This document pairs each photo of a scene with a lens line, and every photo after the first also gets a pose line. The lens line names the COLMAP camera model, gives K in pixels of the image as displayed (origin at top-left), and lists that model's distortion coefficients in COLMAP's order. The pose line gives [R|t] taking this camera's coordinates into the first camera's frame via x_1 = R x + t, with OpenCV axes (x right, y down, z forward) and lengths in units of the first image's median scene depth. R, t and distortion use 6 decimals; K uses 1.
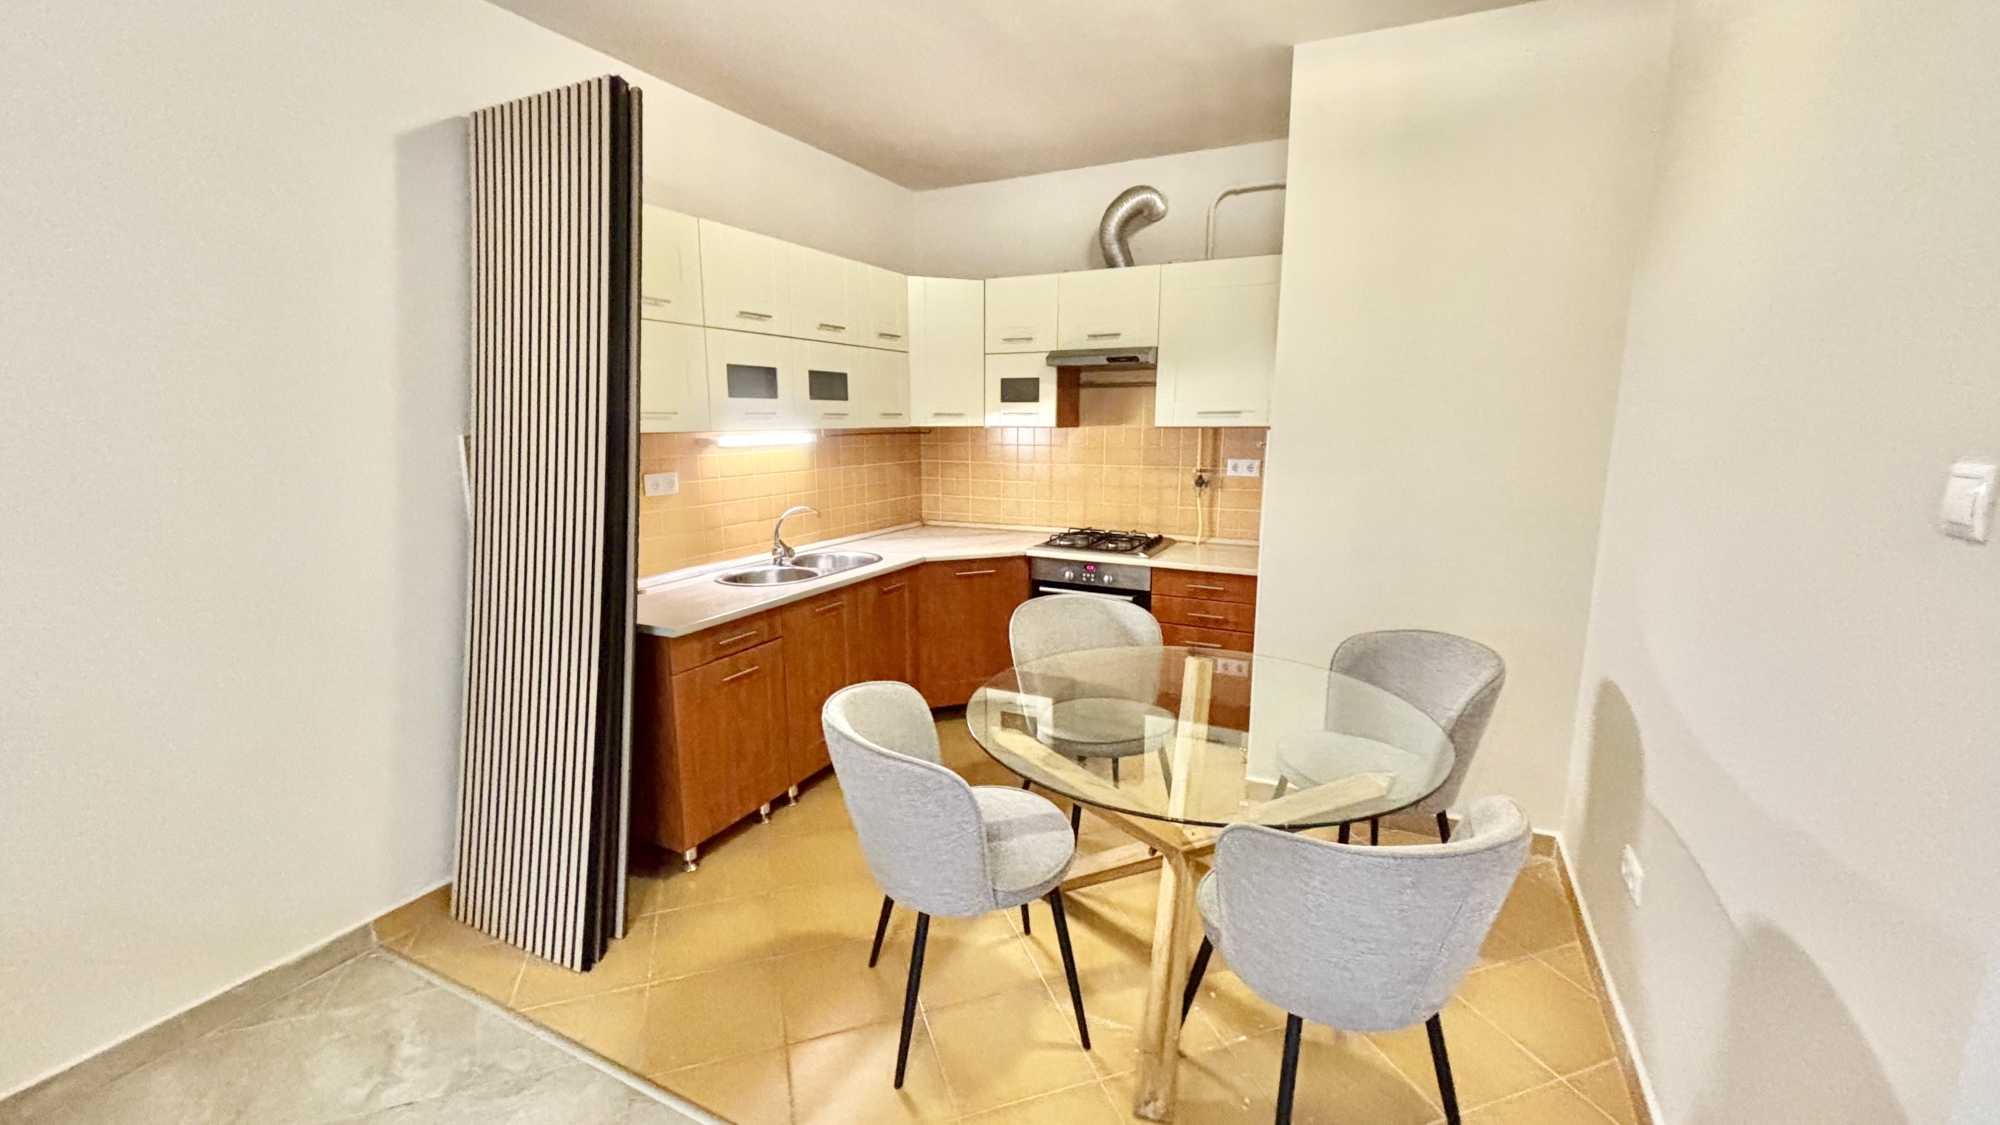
lens RADIAL K [[799.3, 0, 1004.3], [0, 799.3, 559.9], [0, 0, 1]] dist [-0.001844, -0.000010]
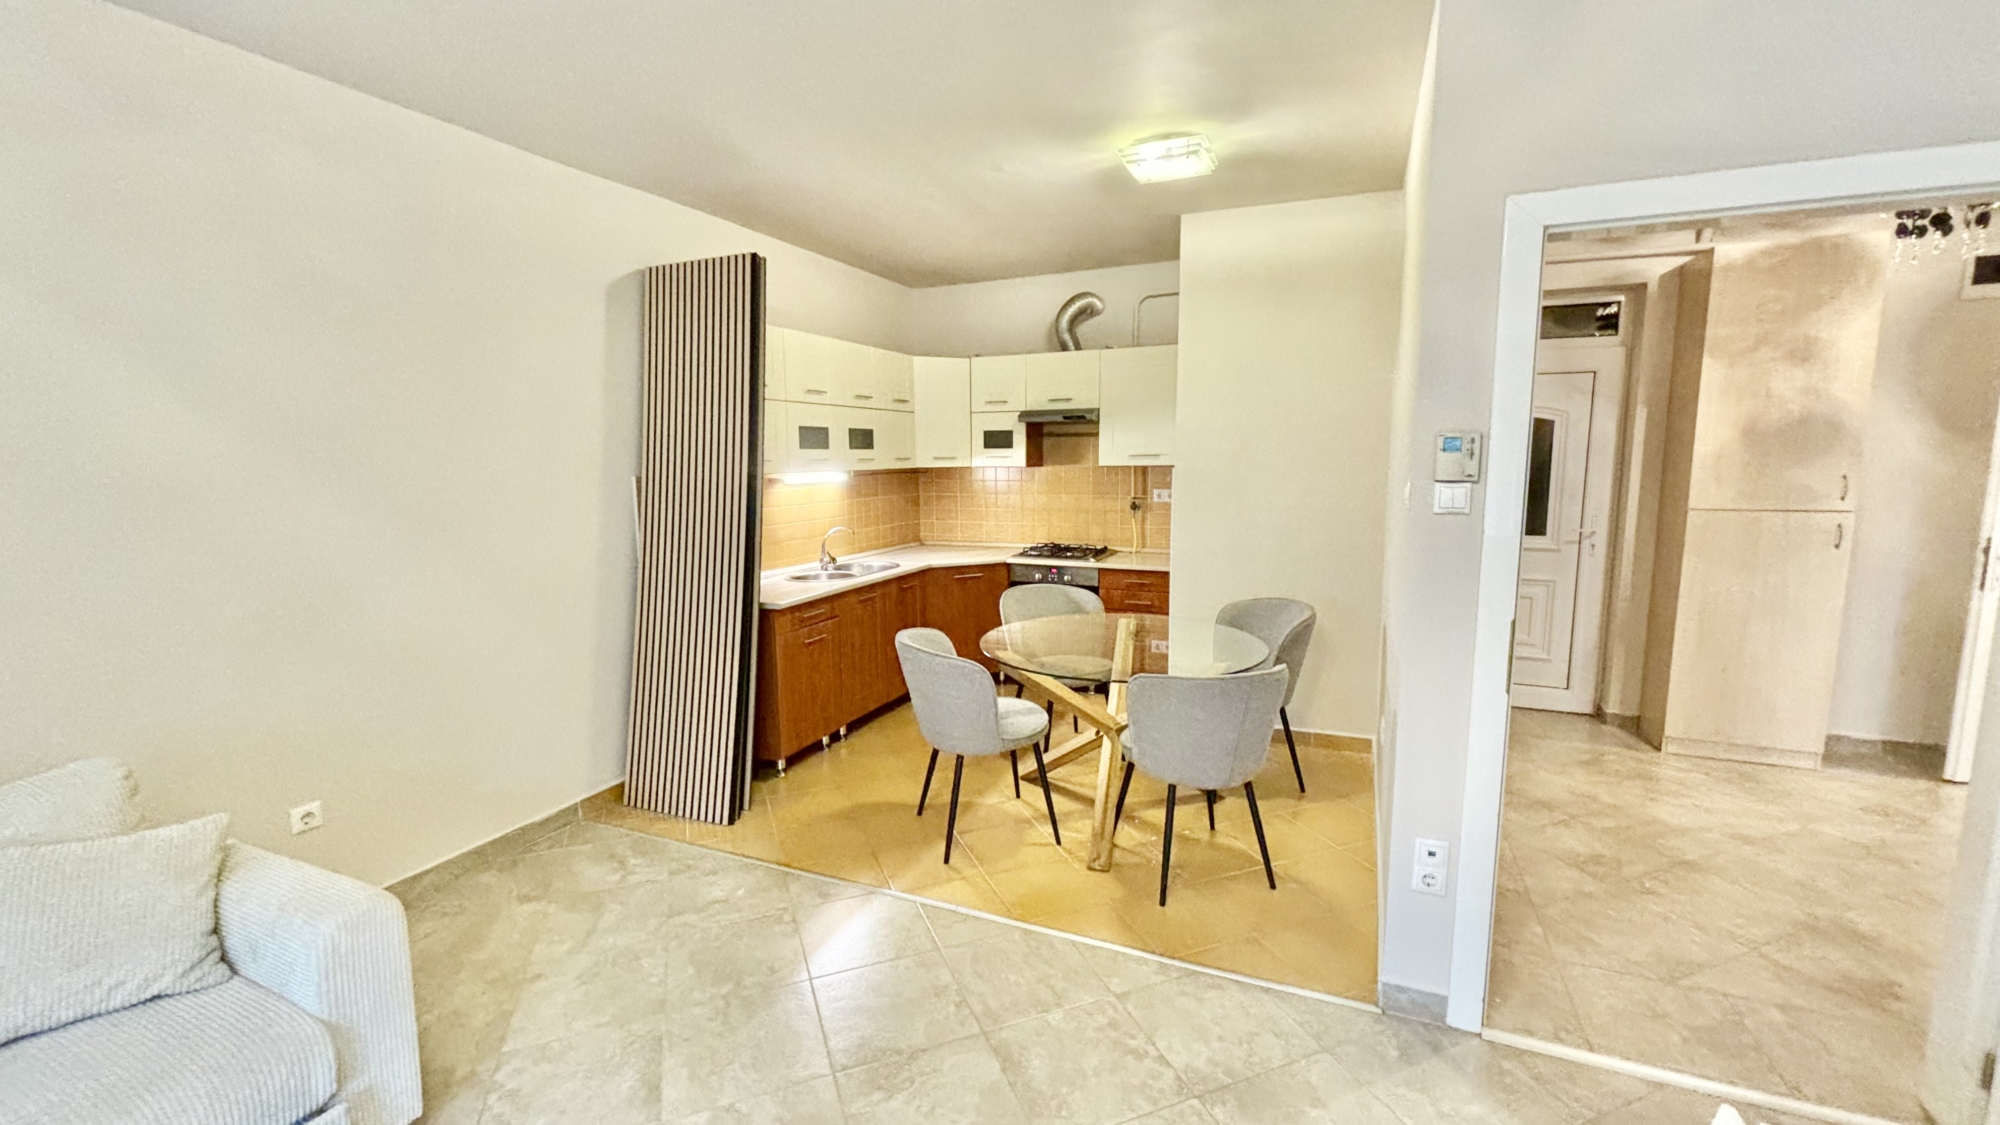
lens RADIAL K [[799.3, 0, 1008.2], [0, 799.3, 566.9], [0, 0, 1]] dist [-0.001844, -0.000010]
pose [[0.998451, -0.016718, 0.053059, -0.052527], [0.018822, 0.999046, -0.039394, 0.071805], [-0.052350, 0.040332, 0.997814, -0.442126]]
